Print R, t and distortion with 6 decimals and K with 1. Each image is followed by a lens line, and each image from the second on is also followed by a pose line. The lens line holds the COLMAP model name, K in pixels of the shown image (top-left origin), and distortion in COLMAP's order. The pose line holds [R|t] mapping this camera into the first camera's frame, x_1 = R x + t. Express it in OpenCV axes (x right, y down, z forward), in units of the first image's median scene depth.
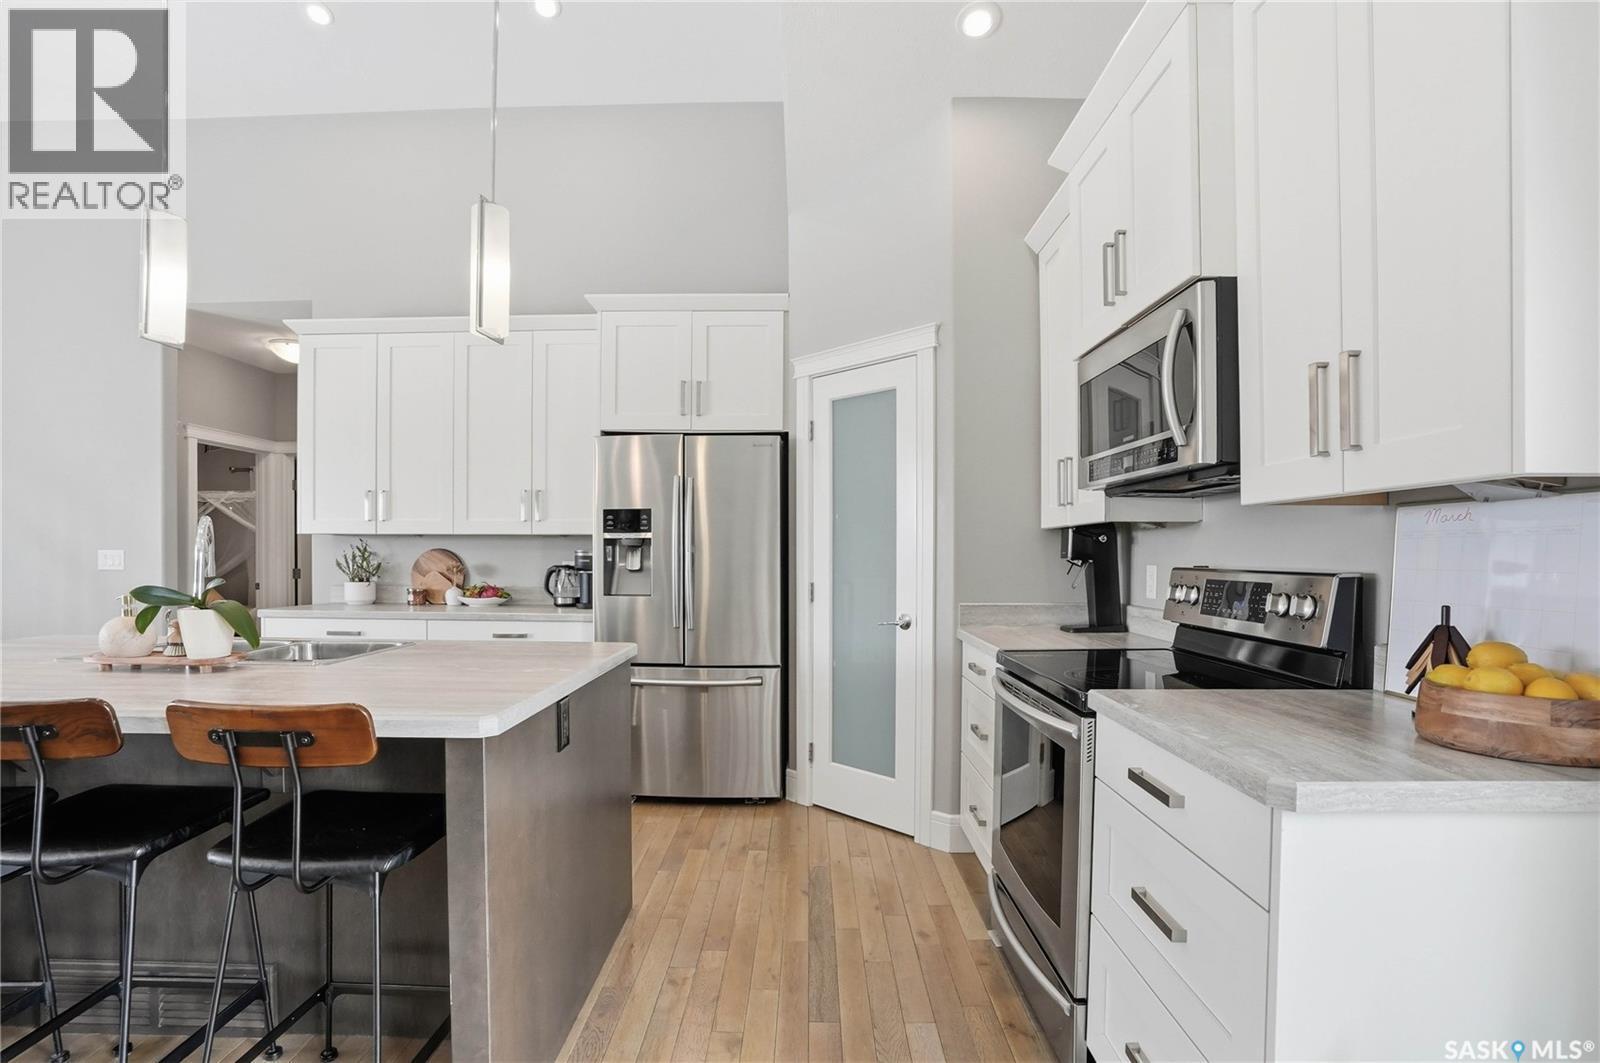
lens RADIAL K [[755.7, 0, 799.3], [0, 755.7, 560.6], [0, 0, 1]] dist [-0.048477, 0.014858]
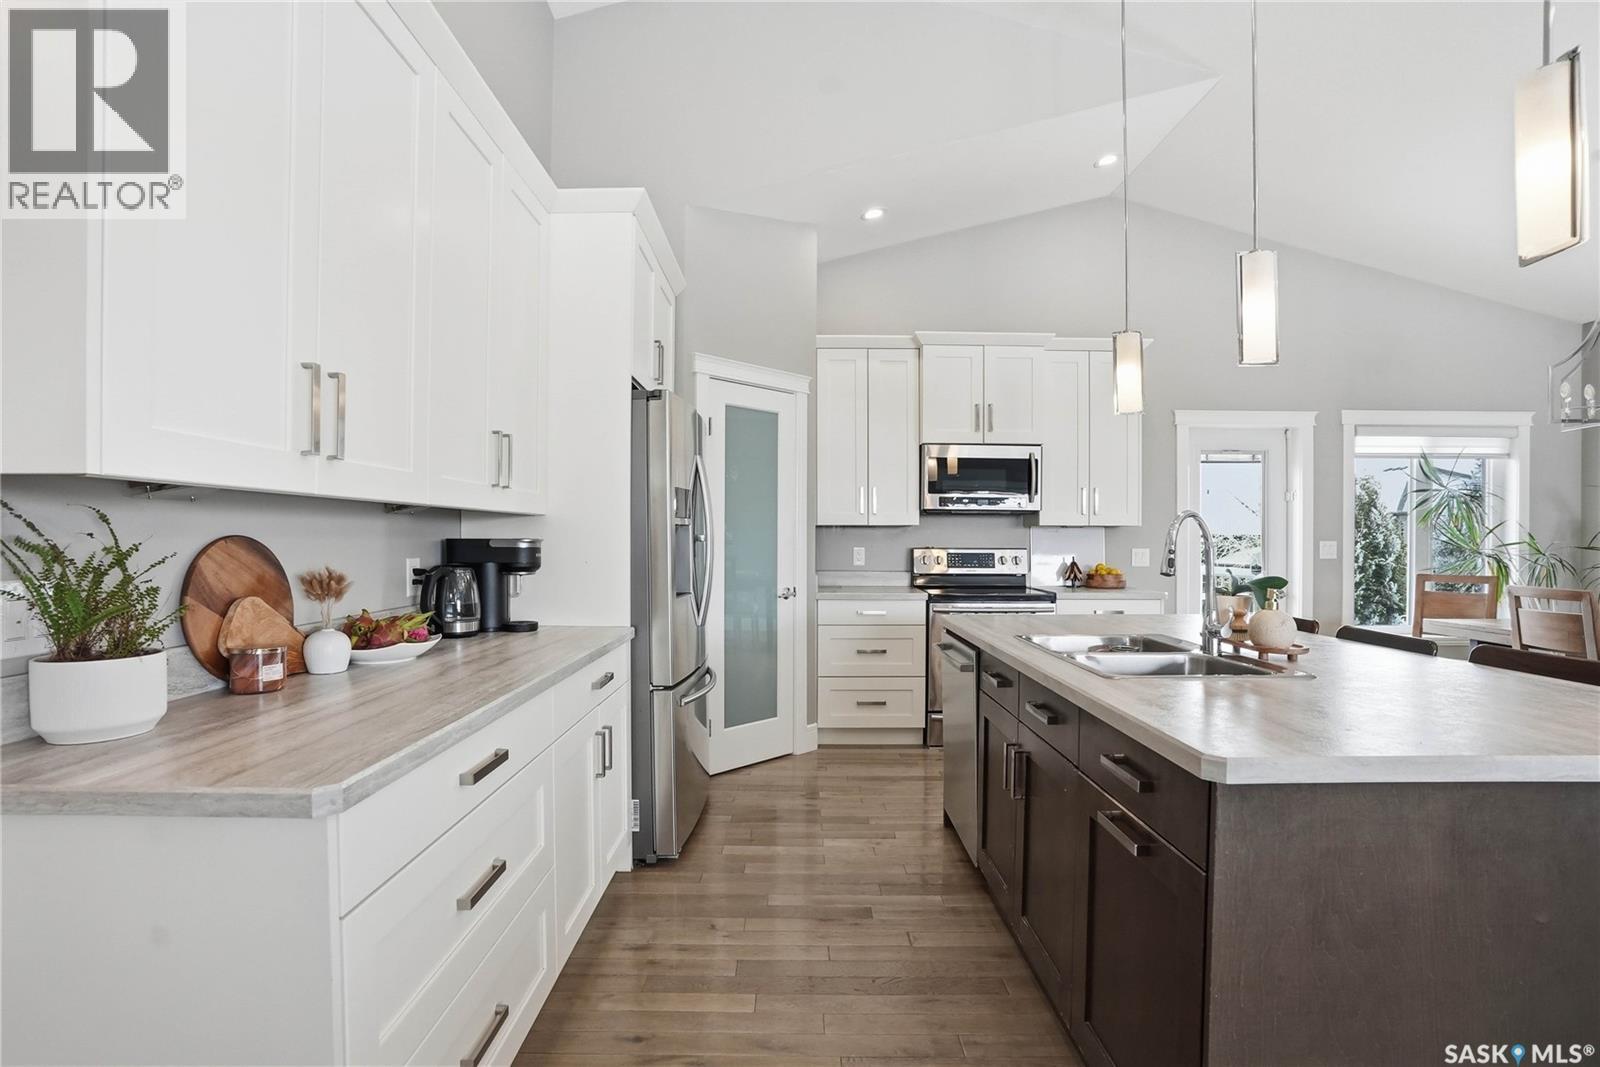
lens RADIAL K [[755.7, 0, 787.8], [0, 755.7, 546.9], [0, 0, 1]] dist [-0.048477, 0.014858]
pose [[-0.014886, -0.012889, 0.999806, -1.147832], [0.006955, 0.999891, 0.012994, -0.017188], [-0.999865, 0.007147, -0.014795, 0.989793]]
